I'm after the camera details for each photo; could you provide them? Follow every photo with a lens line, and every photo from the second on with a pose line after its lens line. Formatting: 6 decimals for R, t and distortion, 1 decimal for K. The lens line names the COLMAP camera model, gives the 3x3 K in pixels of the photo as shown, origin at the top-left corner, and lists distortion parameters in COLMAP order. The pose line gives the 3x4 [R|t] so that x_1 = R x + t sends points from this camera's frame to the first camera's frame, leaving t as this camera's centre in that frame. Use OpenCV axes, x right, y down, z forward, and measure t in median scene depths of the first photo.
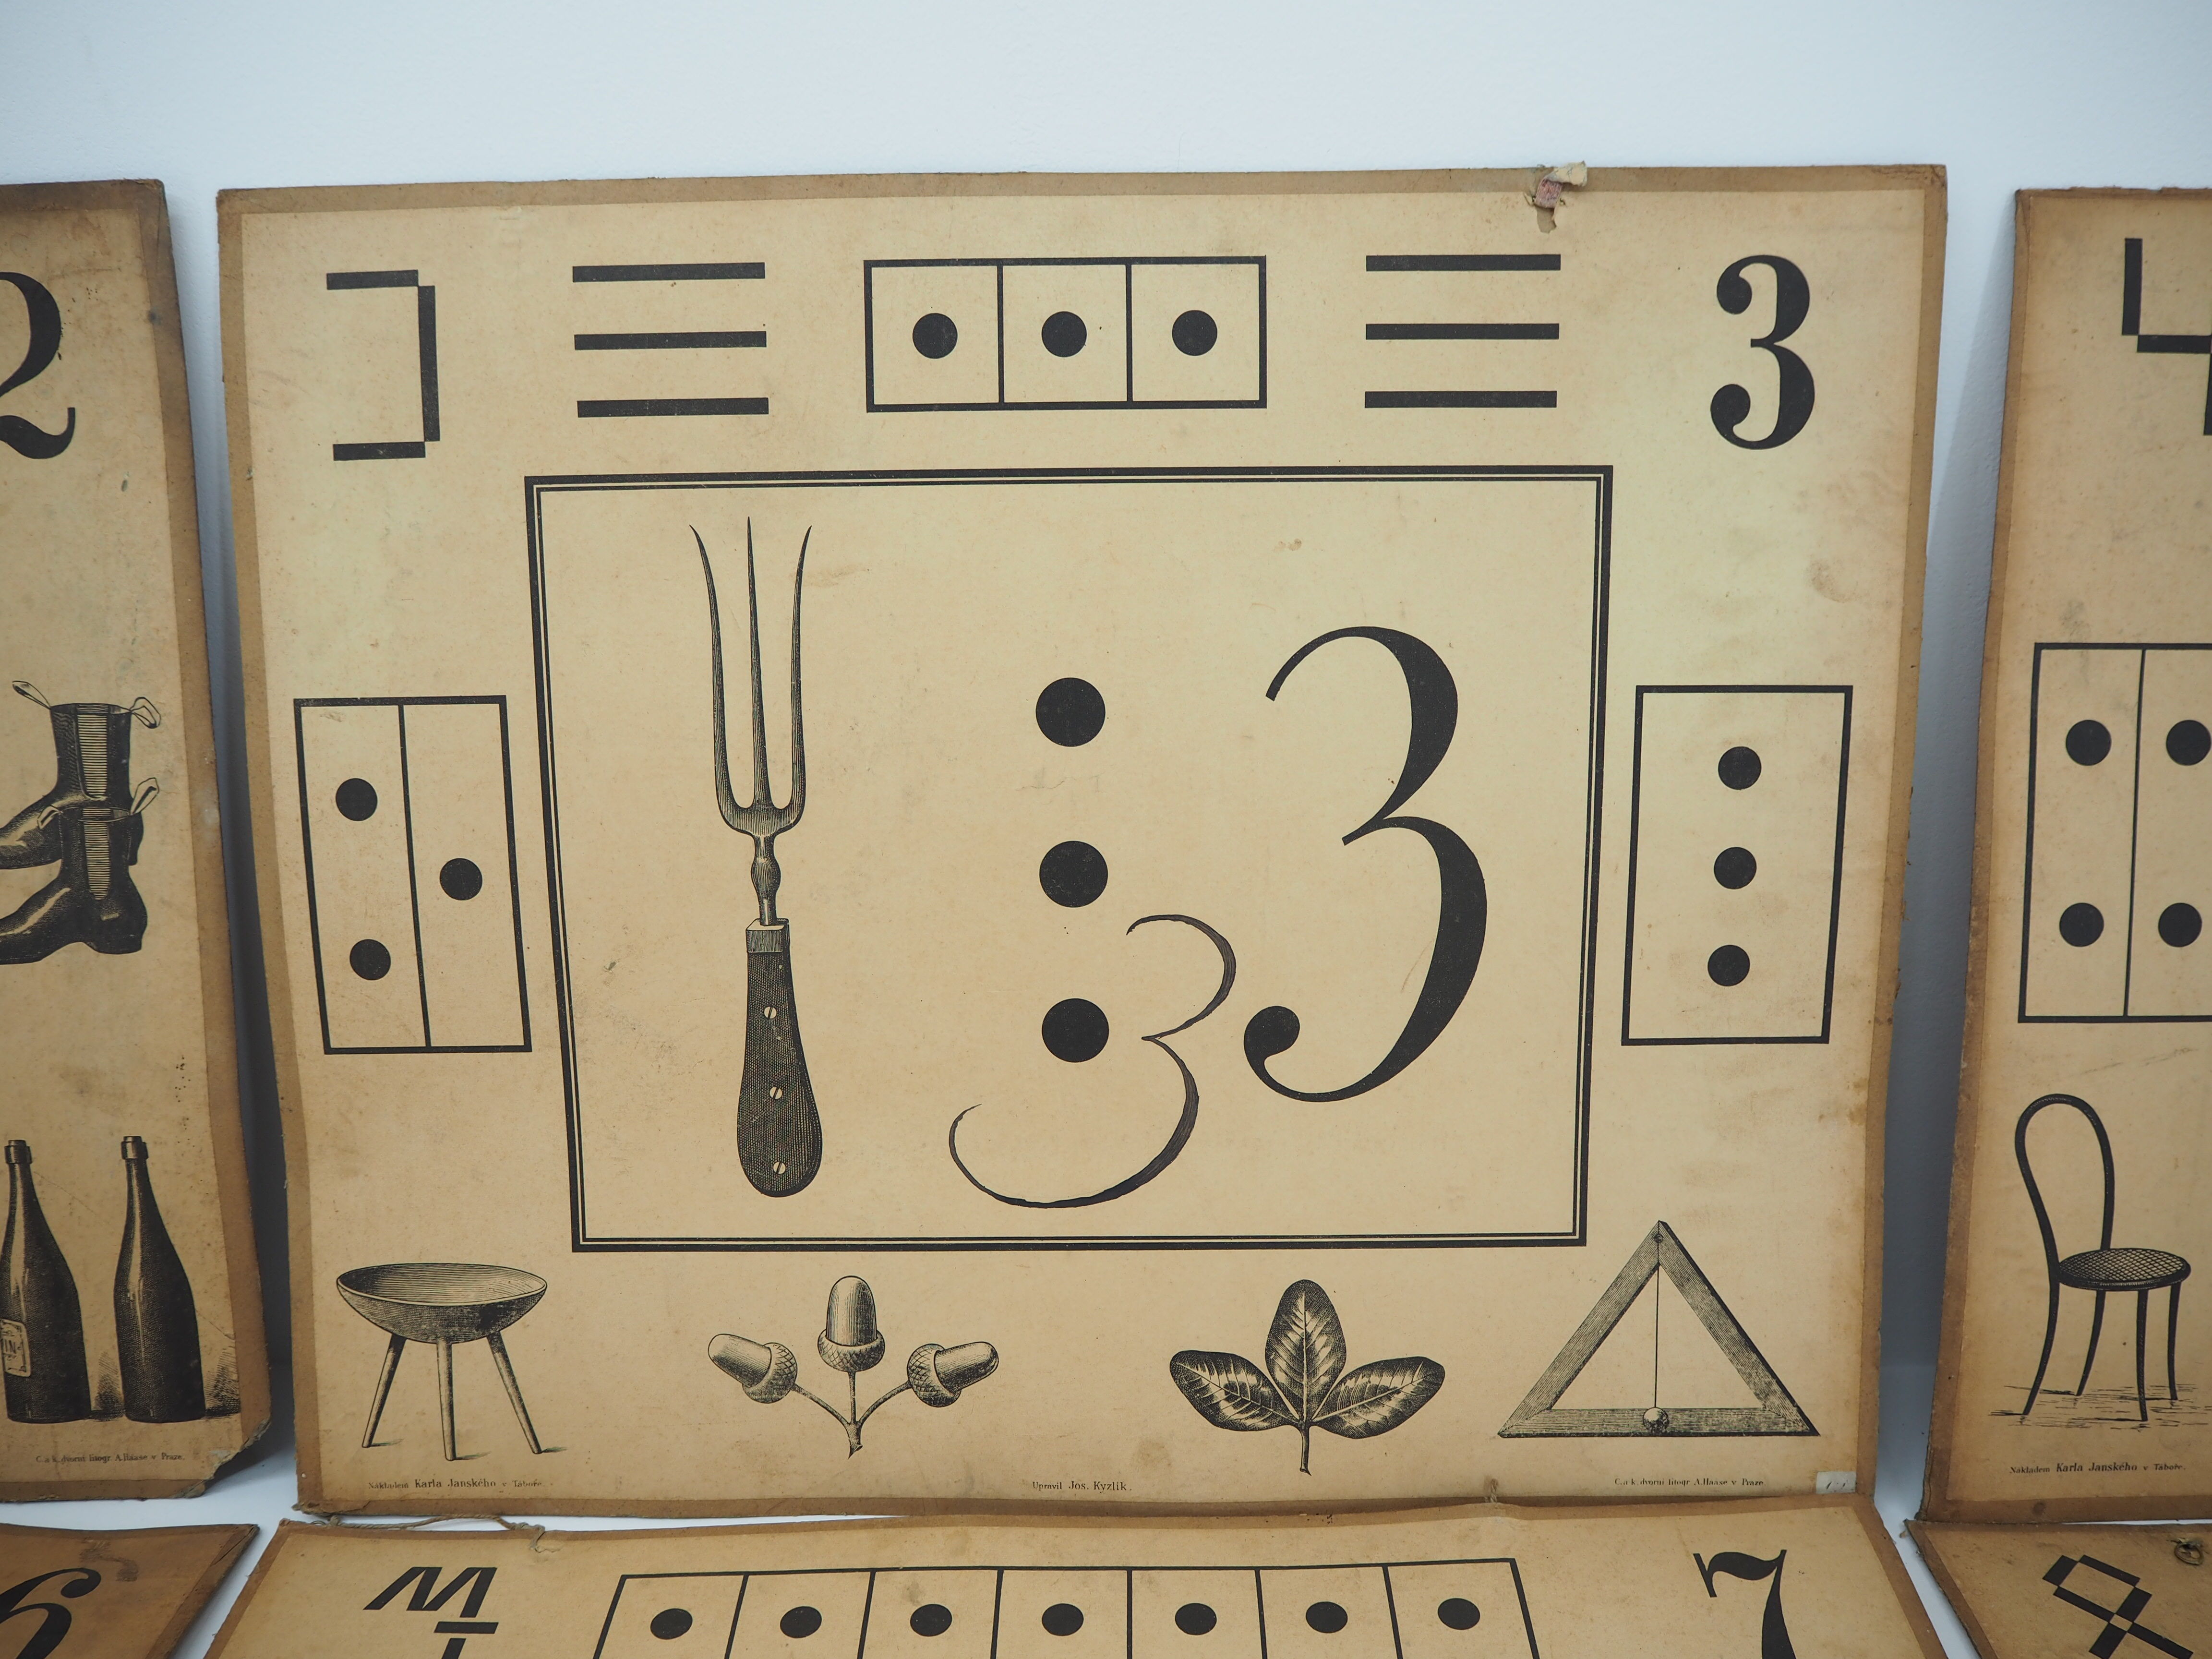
lens RADIAL K [[1856.0, 0, 1109.7], [0, 1856.0, 811.5], [0, 0, 1]] dist [-0.048330, 0.020454]
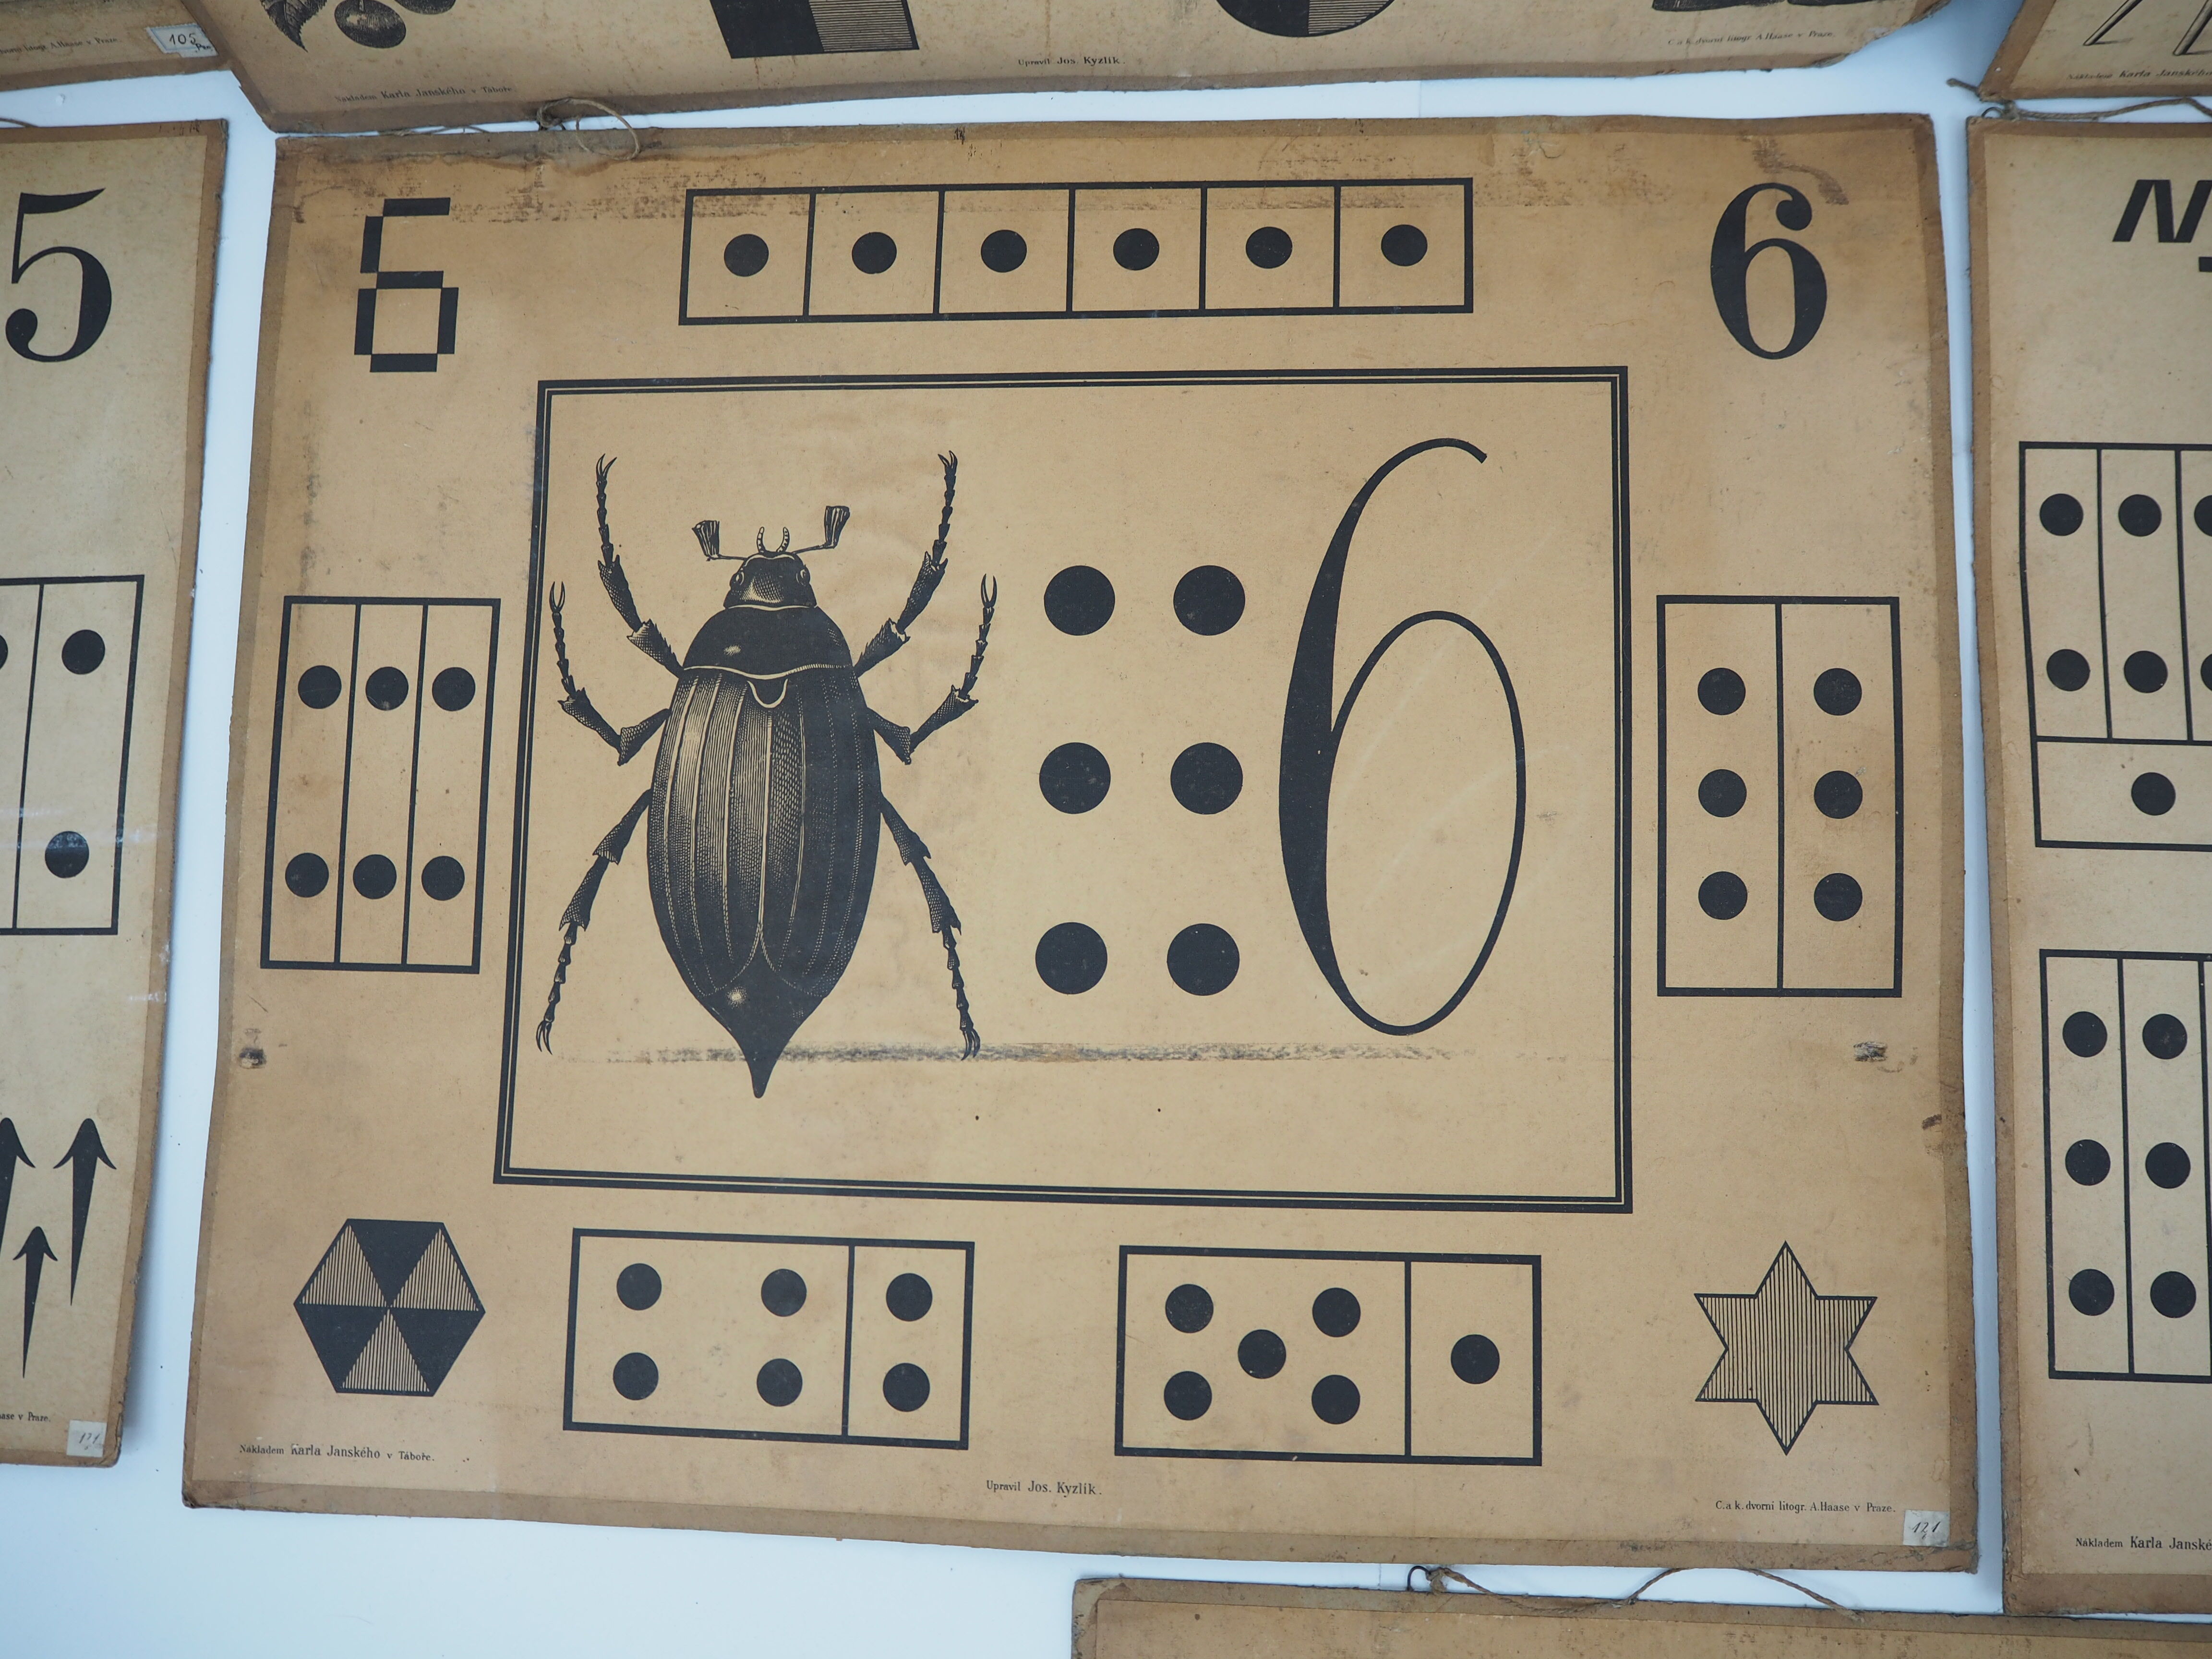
lens RADIAL K [[1856.0, 0, 1104.9], [0, 1856.0, 815.4], [0, 0, 1]] dist [-0.048330, 0.020454]
pose [[0.996891, 0.023393, -0.075241, -0.822511], [0.057886, 0.430415, 0.900773, -0.315742], [0.053456, -0.902328, 0.427723, 0.277311]]
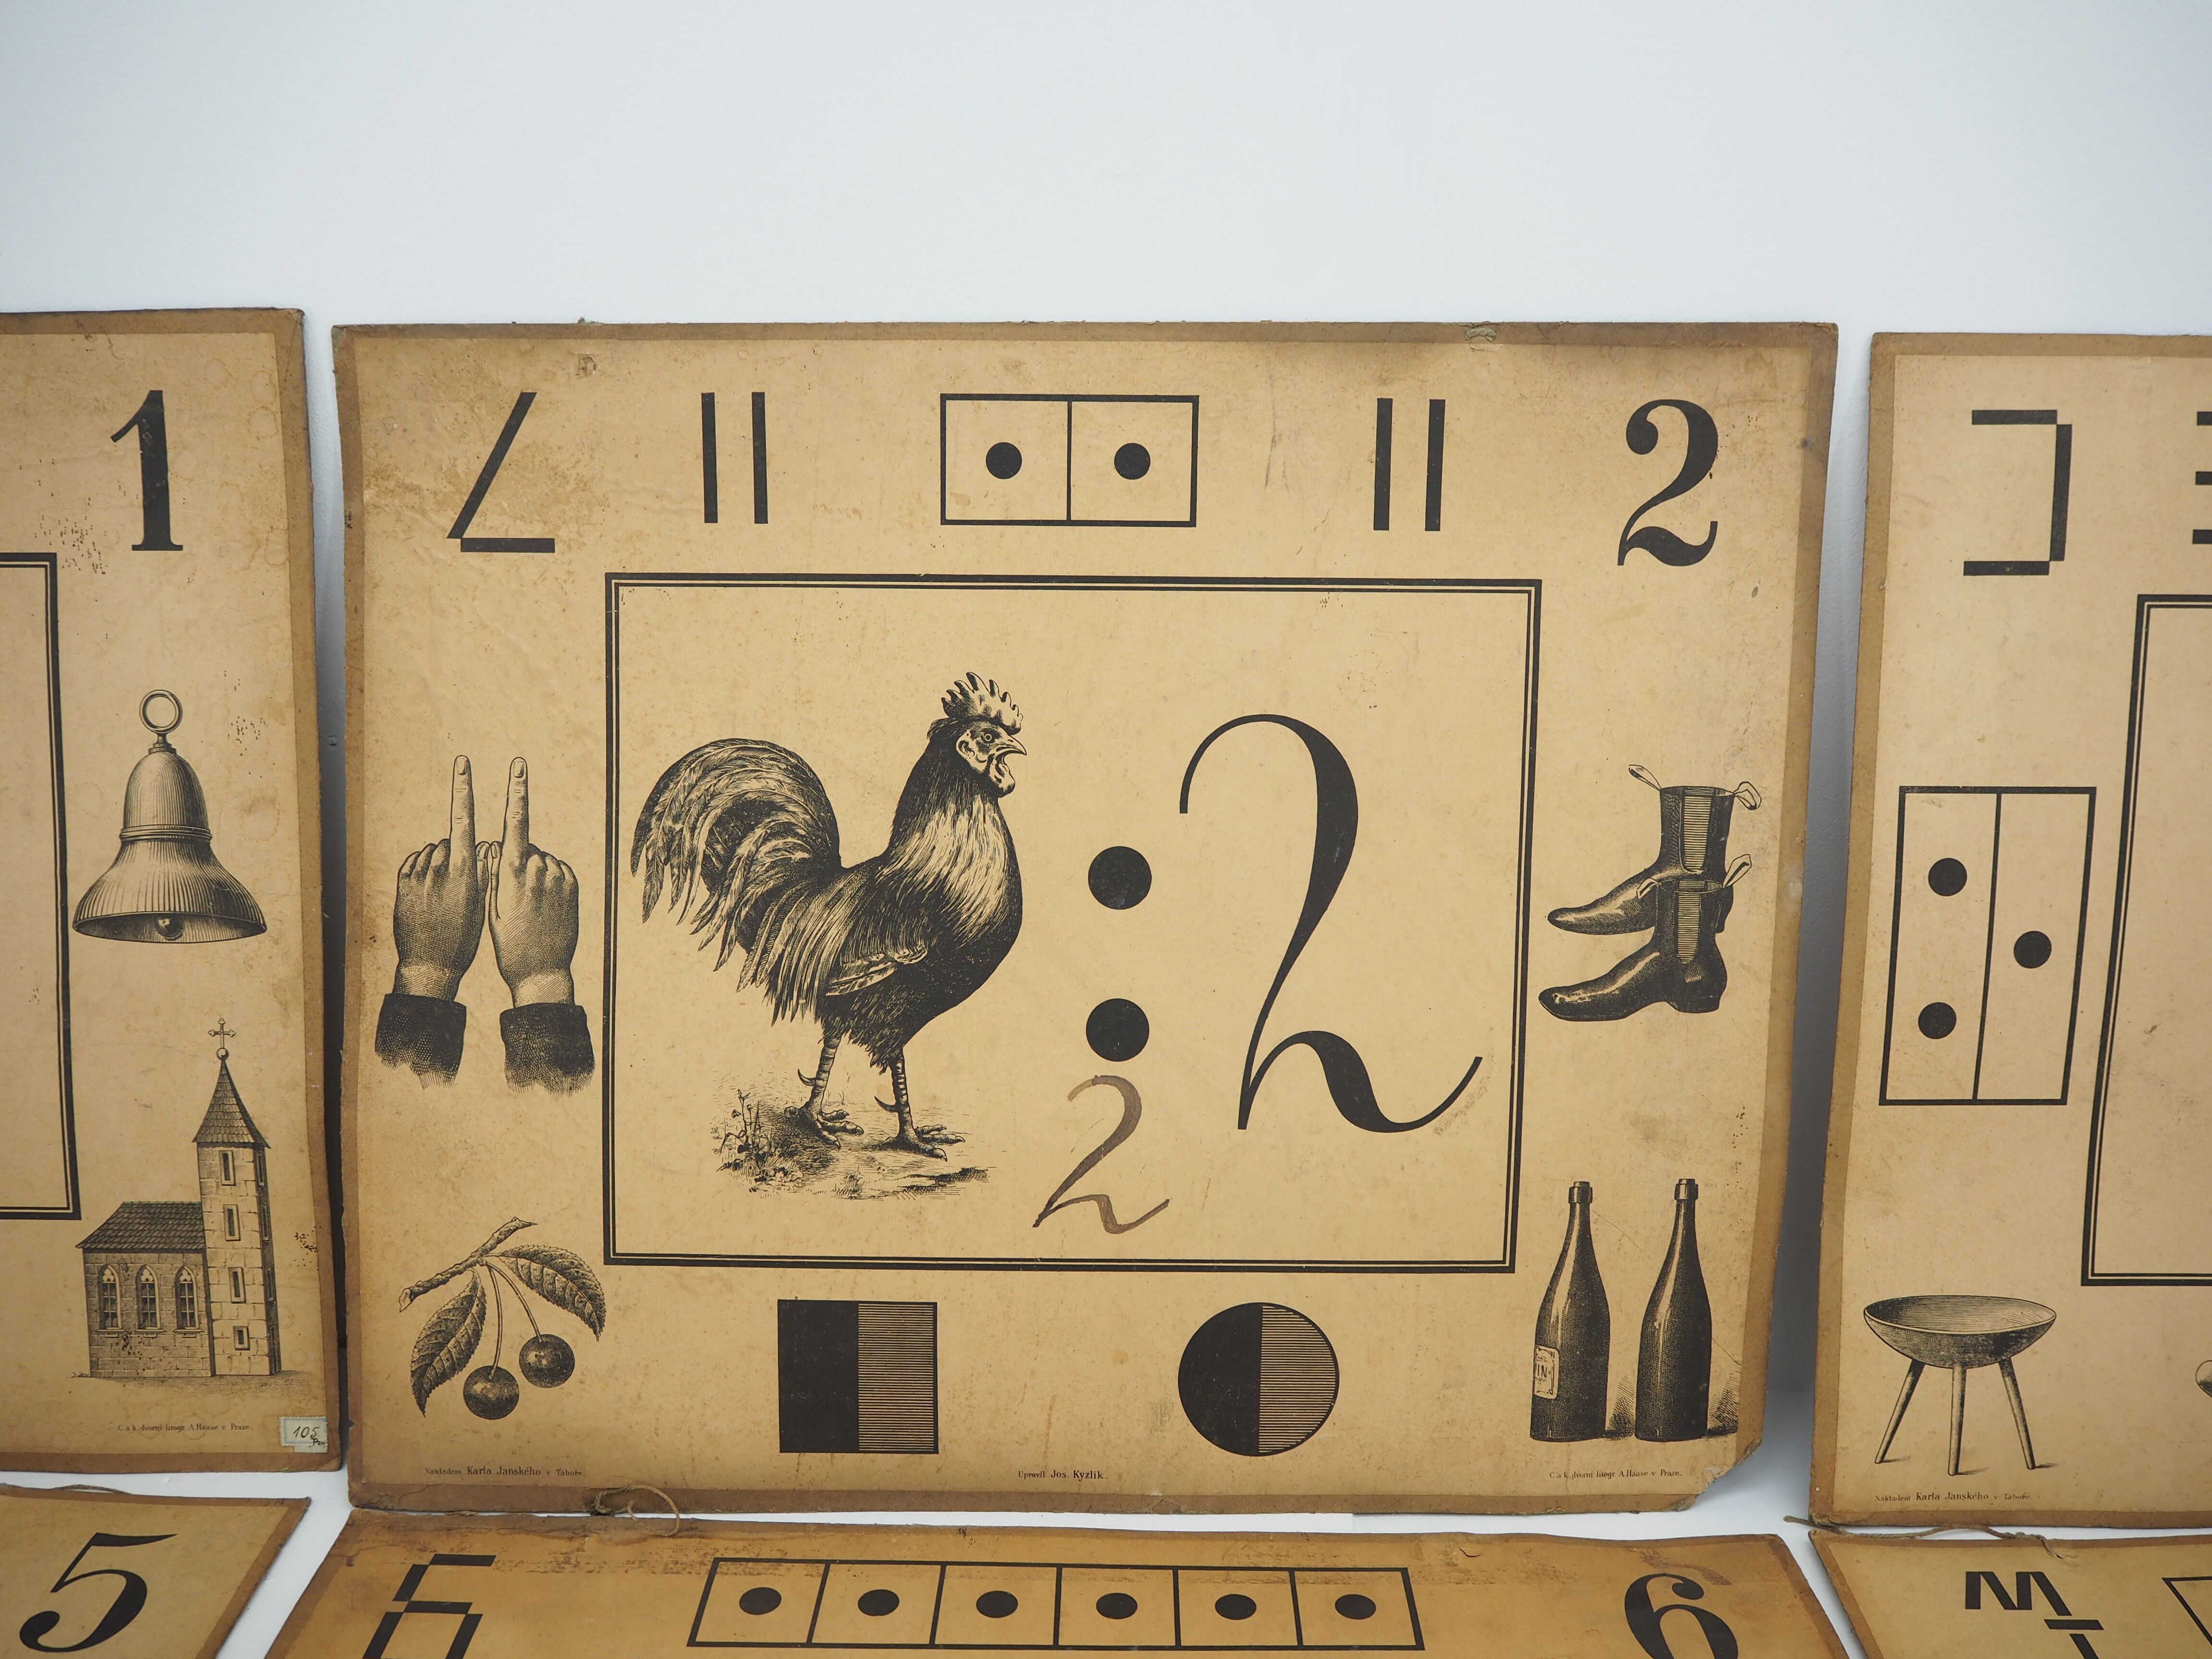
lens RADIAL K [[1856.0, 0, 1116.6], [0, 1856.0, 817.4], [0, 0, 1]] dist [-0.048330, 0.020454]
pose [[0.999780, 0.016016, -0.013559, -0.878282], [-0.016315, 0.999619, -0.022247, -0.009537], [0.013197, 0.022463, 0.999661, -0.118700]]
